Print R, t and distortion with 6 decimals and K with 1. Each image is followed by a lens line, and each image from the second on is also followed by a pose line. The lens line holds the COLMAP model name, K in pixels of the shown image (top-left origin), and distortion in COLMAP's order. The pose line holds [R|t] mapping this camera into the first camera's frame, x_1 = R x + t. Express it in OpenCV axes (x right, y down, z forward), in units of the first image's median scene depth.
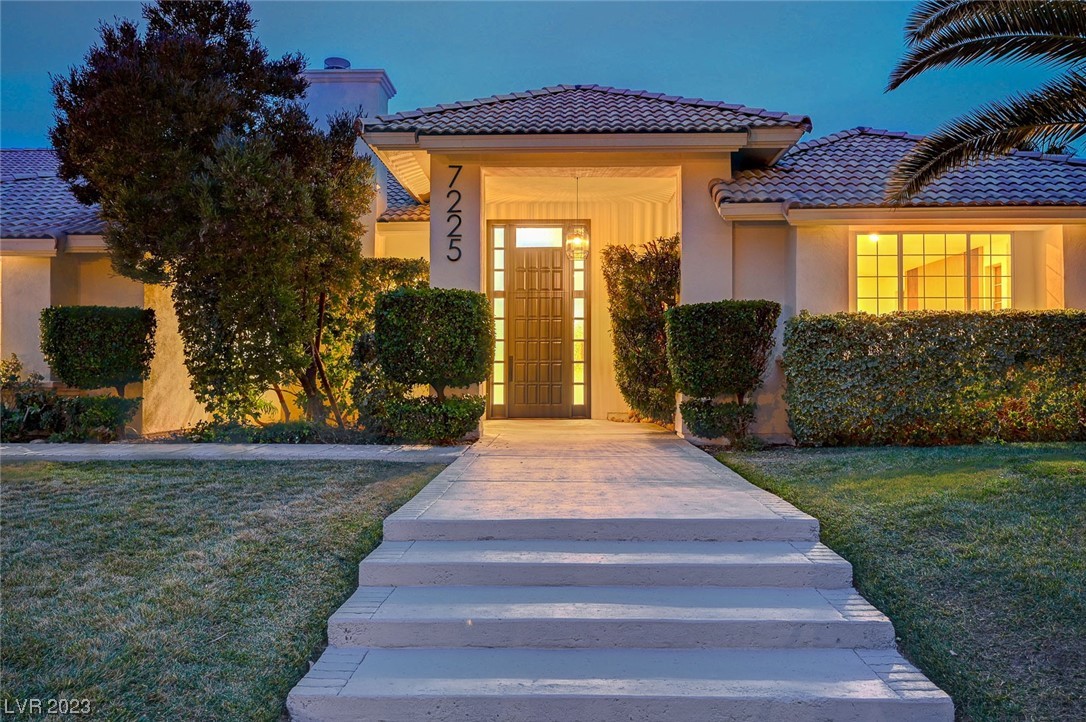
lens RADIAL K [[812.4, 0, 543.5], [0, 812.4, 359.4], [0, 0, 1]] dist [0.001246, 0.000120]
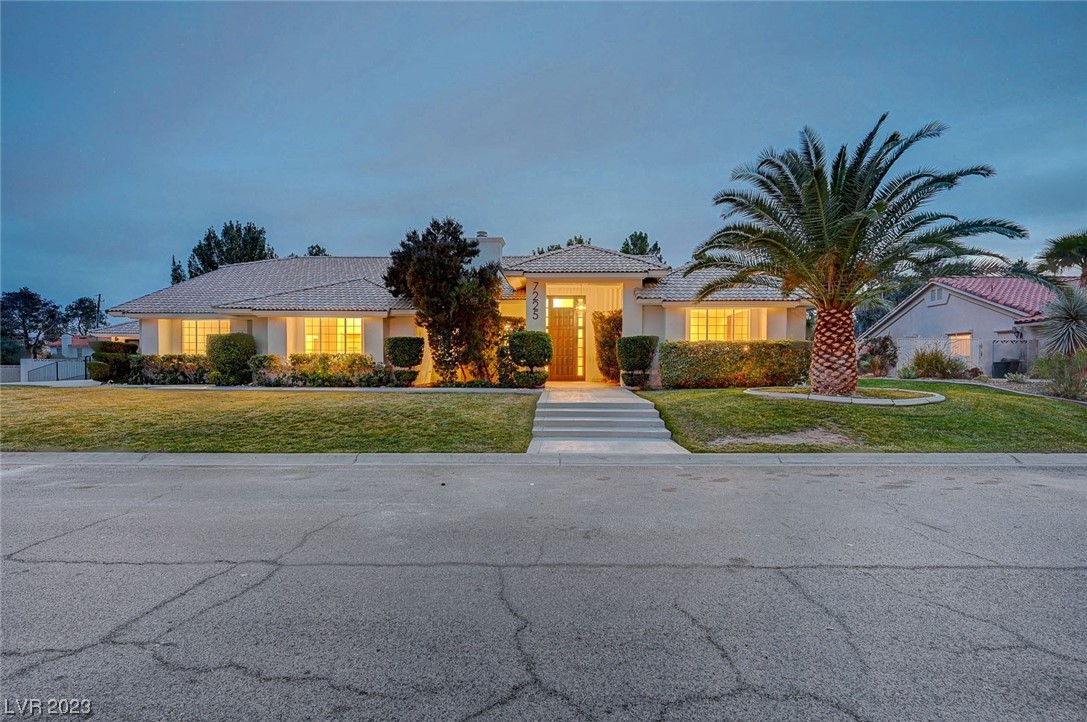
lens RADIAL K [[491.1, 0, 539.2], [0, 491.1, 362.2], [0, 0, 1]] dist [0.000187, 0.000074]
pose [[0.999820, 0.004828, -0.018370, -0.068916], [-0.004430, 0.999756, 0.021631, -0.016881], [0.018470, -0.021546, 0.999597, -0.583975]]
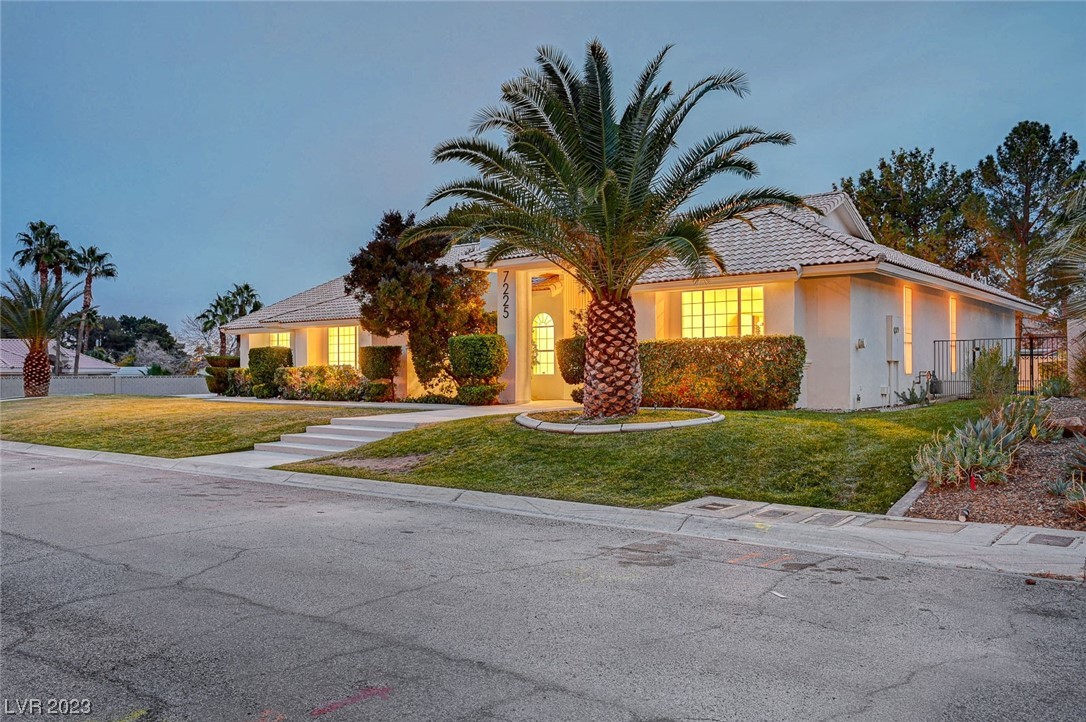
lens RADIAL K [[812.4, 0, 546.0], [0, 812.4, 364.6], [0, 0, 1]] dist [0.001246, 0.000120]
pose [[0.797051, -0.008689, -0.603850, 1.211466], [0.022678, 0.999622, 0.015550, -0.032271], [0.603486, -0.026088, 0.796947, -0.576109]]
